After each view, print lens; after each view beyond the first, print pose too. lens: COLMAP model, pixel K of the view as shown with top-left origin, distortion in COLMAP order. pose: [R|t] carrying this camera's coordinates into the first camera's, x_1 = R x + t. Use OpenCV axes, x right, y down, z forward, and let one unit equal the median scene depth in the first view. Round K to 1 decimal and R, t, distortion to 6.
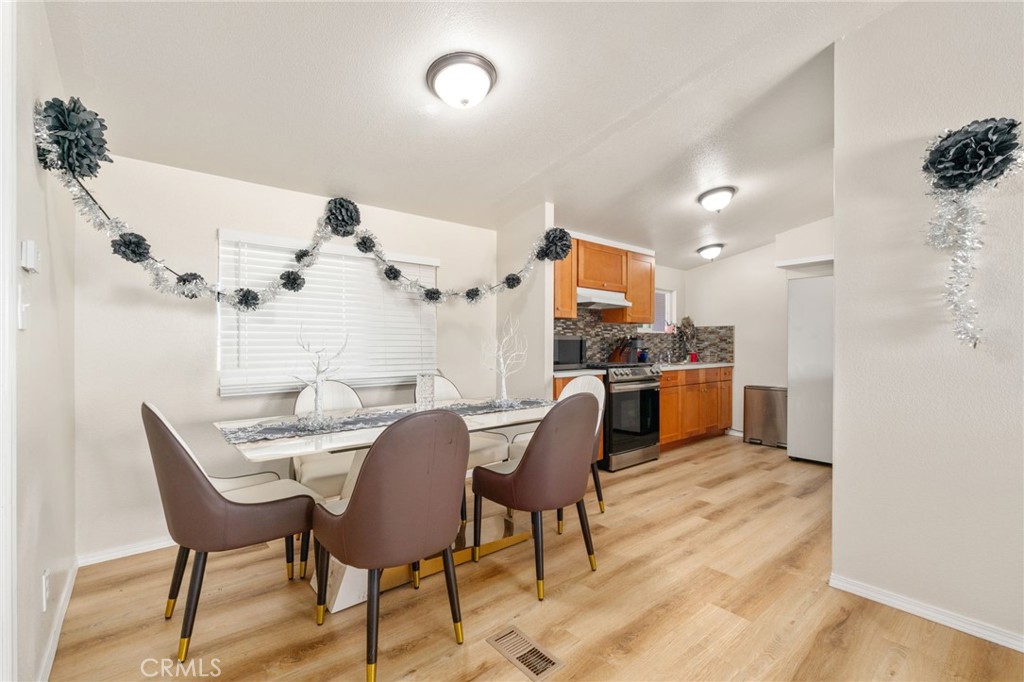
lens RADIAL K [[449.7, 0, 512.0], [0, 449.7, 341.0], [0, 0, 1]] dist [-0.002167, 0.000224]
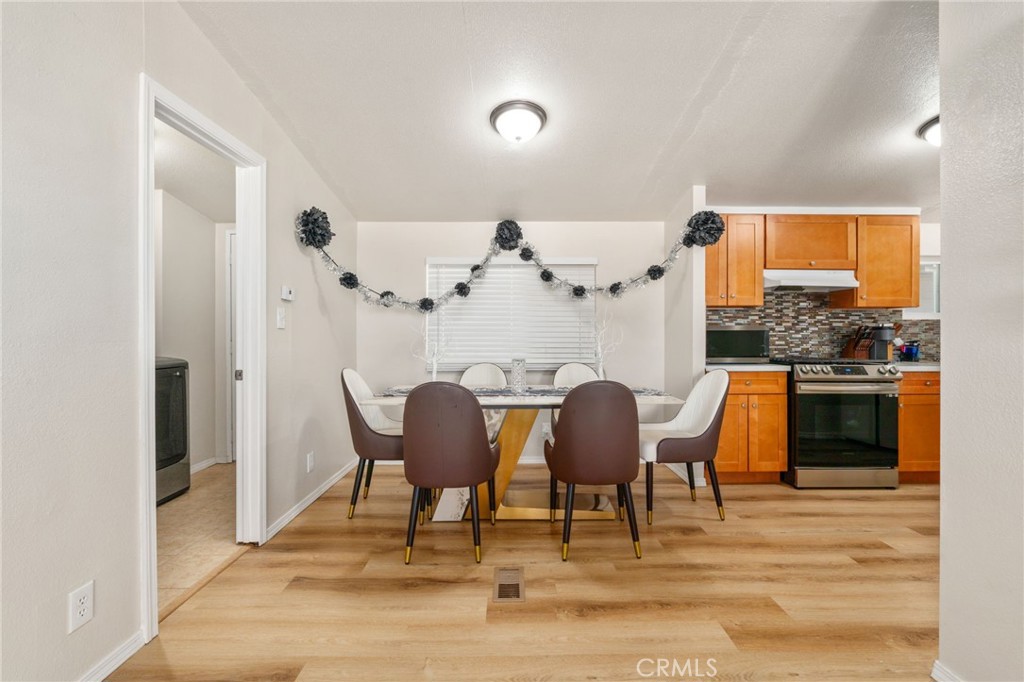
lens RADIAL K [[452.7, 0, 515.3], [0, 452.7, 333.7], [0, 0, 1]] dist [-0.001926, -0.000050]
pose [[0.773899, -0.002594, -0.633304, 0.320195], [0.004680, 0.999988, 0.001623, 0.000125], [0.633292, -0.004220, 0.773901, 0.017590]]
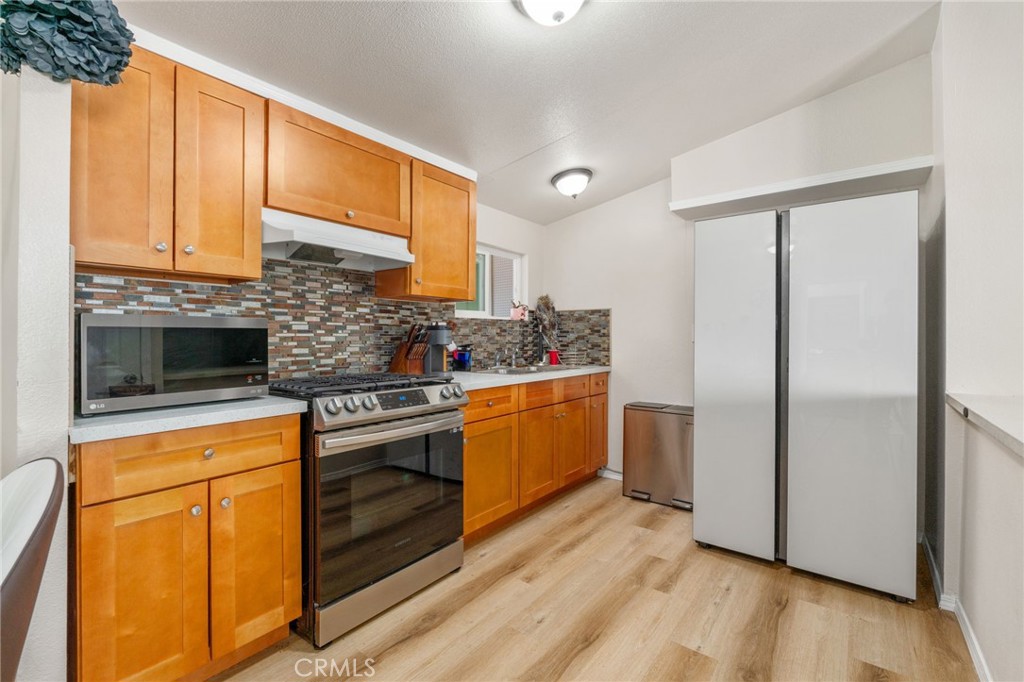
lens RADIAL K [[453.1, 0, 508.7], [0, 453.1, 334.4], [0, 0, 1]] dist [-0.003209, 0.000140]
pose [[0.978106, 0.000134, 0.208108, 0.280569], [-0.000729, 0.999996, 0.002781, 0.001646], [-0.208107, -0.002872, 0.978102, 0.512971]]
